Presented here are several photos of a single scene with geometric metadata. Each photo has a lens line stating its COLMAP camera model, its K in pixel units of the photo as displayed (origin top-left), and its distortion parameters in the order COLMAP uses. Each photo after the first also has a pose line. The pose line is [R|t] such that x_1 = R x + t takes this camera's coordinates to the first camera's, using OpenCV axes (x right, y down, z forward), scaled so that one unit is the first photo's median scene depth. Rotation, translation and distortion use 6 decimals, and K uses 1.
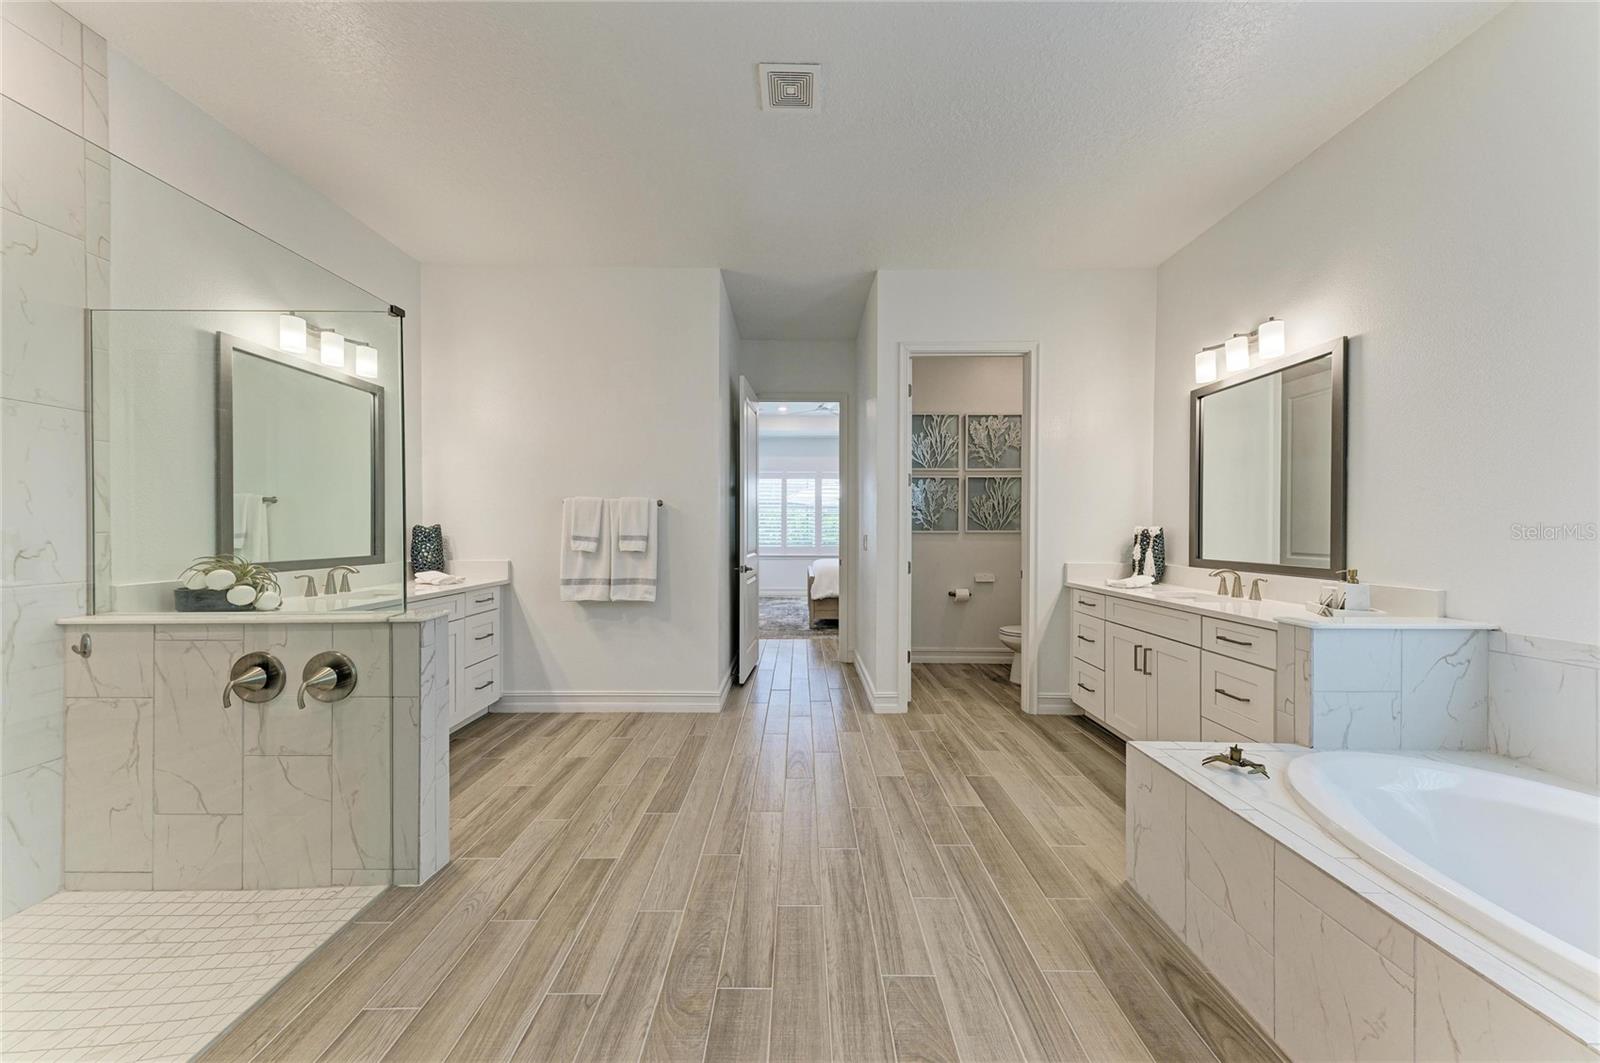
lens RADIAL K [[537.6, 0, 803.5], [0, 537.6, 529.9], [0, 0, 1]] dist [0.023764, -0.003850]
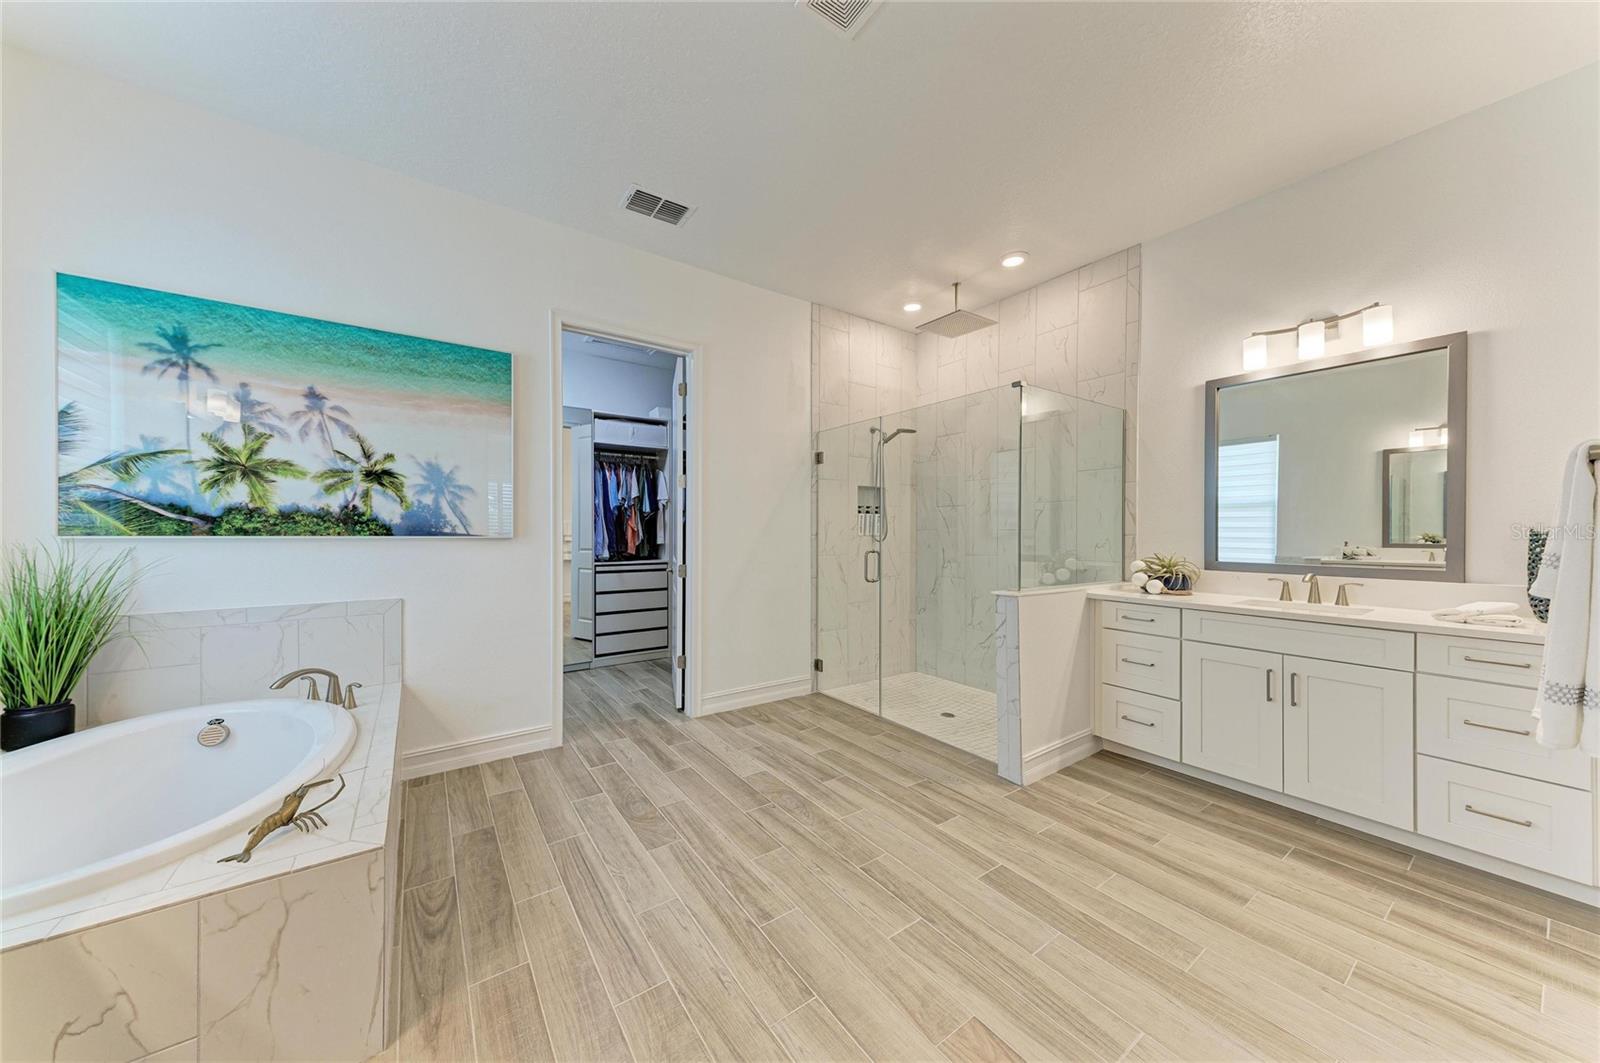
lens RADIAL K [[542.0, 0, 796.3], [0, 542.0, 532.7], [0, 0, 1]] dist [0.020566, -0.000038]
pose [[-0.824228, -0.002362, -0.566253, 0.580618], [-0.006086, 0.999971, 0.004687, -0.002662], [0.566225, 0.007309, -0.824218, 1.908139]]
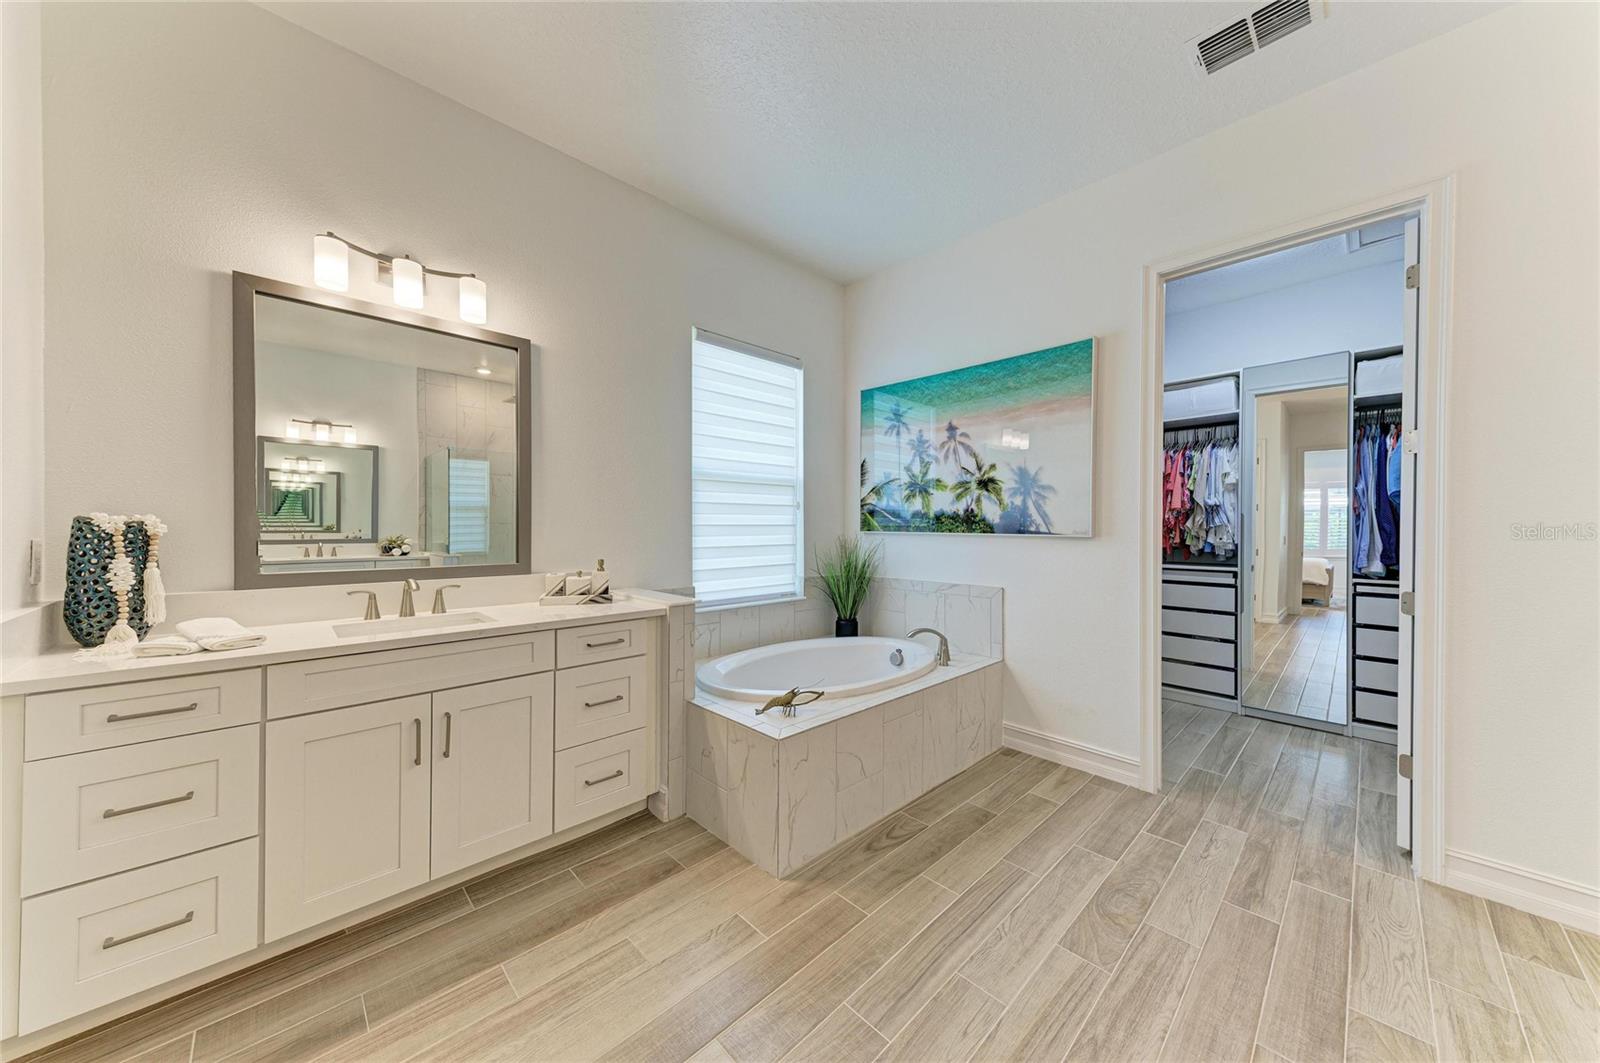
lens RADIAL K [[537.6, 0, 803.5], [0, 537.6, 529.9], [0, 0, 1]] dist [0.023764, -0.003850]
pose [[-0.688698, -0.011055, 0.724964, -0.152042], [-0.006133, 0.999937, 0.009421, -0.003819], [-0.725023, 0.002042, -0.688722, 1.701654]]
